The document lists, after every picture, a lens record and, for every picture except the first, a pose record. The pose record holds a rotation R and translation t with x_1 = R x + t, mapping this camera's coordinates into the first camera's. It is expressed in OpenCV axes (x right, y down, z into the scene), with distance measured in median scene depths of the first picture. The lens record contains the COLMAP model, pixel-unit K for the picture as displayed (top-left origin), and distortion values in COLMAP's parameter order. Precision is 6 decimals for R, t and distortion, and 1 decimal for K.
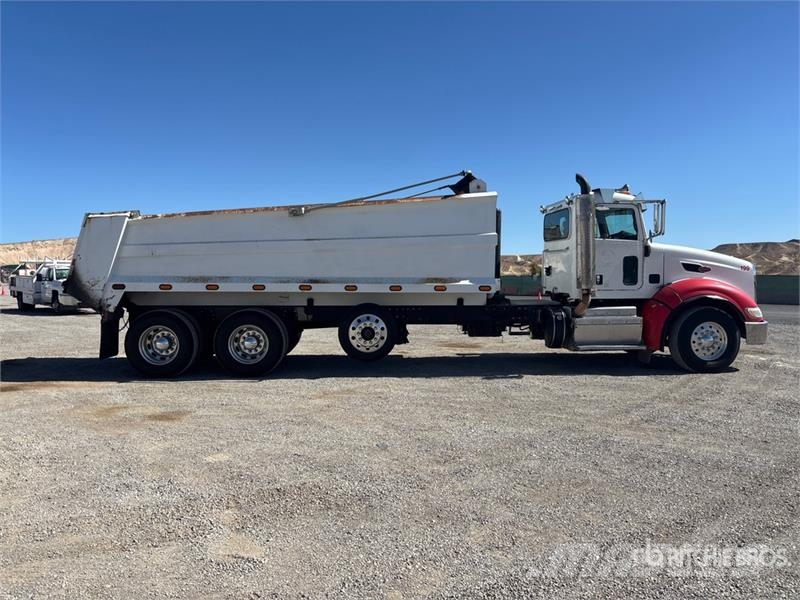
lens RADIAL K [[612.4, 0, 400.0], [0, 612.4, 300.0], [0, 0, 1]] dist [0.054863, -0.077354]
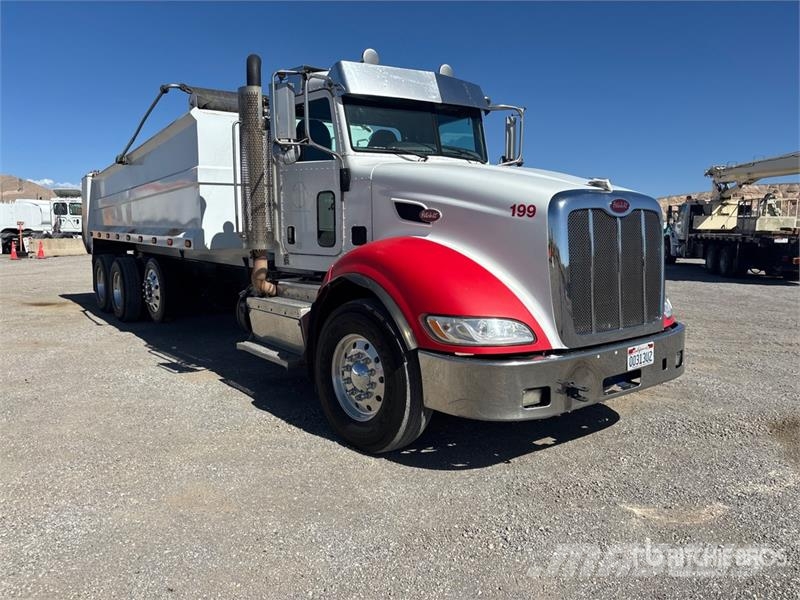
lens RADIAL K [[613.1, 0, 390.9], [0, 613.1, 295.7], [0, 0, 1]] dist [0.054871, -0.087574]
pose [[0.558631, 0.097001, -0.823725, 0.864895], [-0.042606, 0.995183, 0.088297, -0.031895], [0.828321, -0.014230, 0.560073, 0.766633]]
